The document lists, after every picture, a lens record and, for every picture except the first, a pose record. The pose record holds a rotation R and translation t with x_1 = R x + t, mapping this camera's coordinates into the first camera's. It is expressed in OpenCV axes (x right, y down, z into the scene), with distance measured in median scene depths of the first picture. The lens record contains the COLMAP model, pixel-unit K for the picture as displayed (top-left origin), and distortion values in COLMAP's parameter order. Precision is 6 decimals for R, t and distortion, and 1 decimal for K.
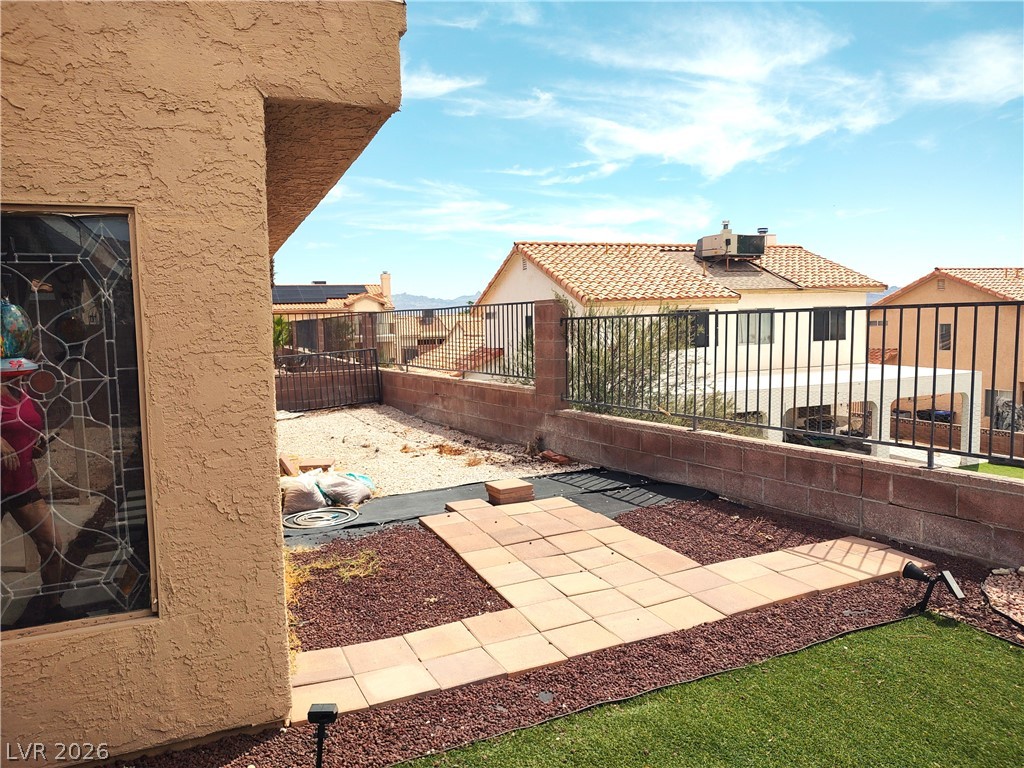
lens RADIAL K [[727.9, 0, 511.4], [0, 727.9, 376.1], [0, 0, 1]] dist [0.035161, -0.033659]
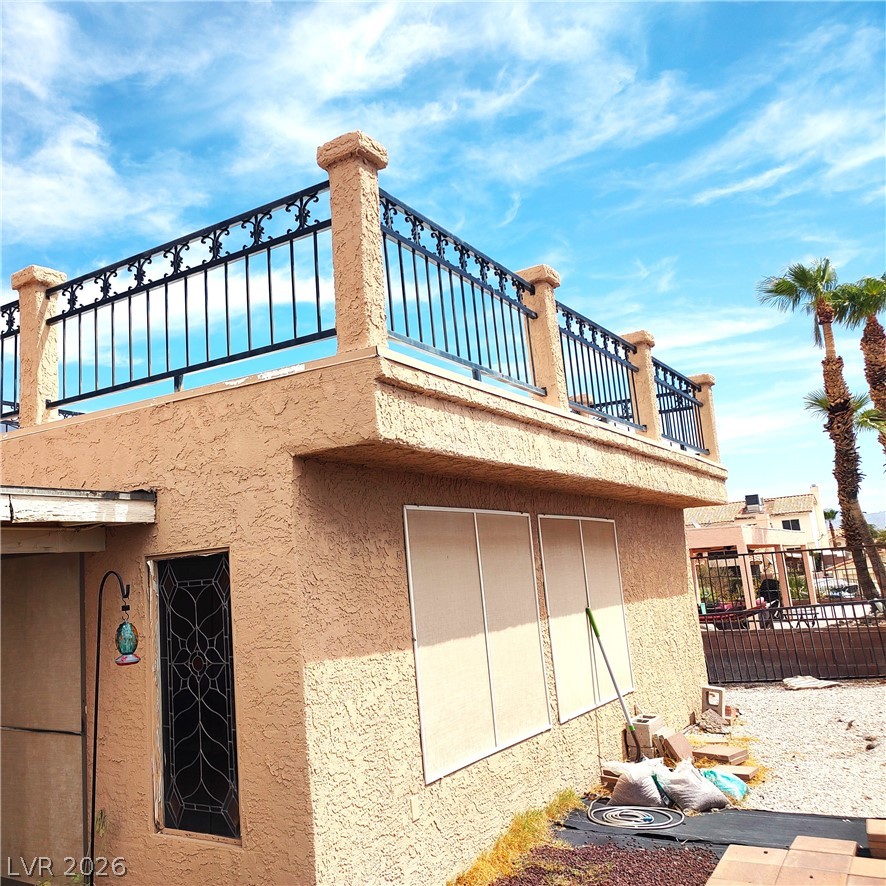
lens RADIAL K [[900.4, 0, 382.3], [0, 900.4, 401.8], [0, 0, 1]] dist [0.006988, 0.000000]
pose [[0.515908, -0.169786, -0.839650, 1.196267], [-0.012641, 0.978546, -0.205639, -0.138603], [0.856551, 0.116705, 0.502694, 0.291380]]
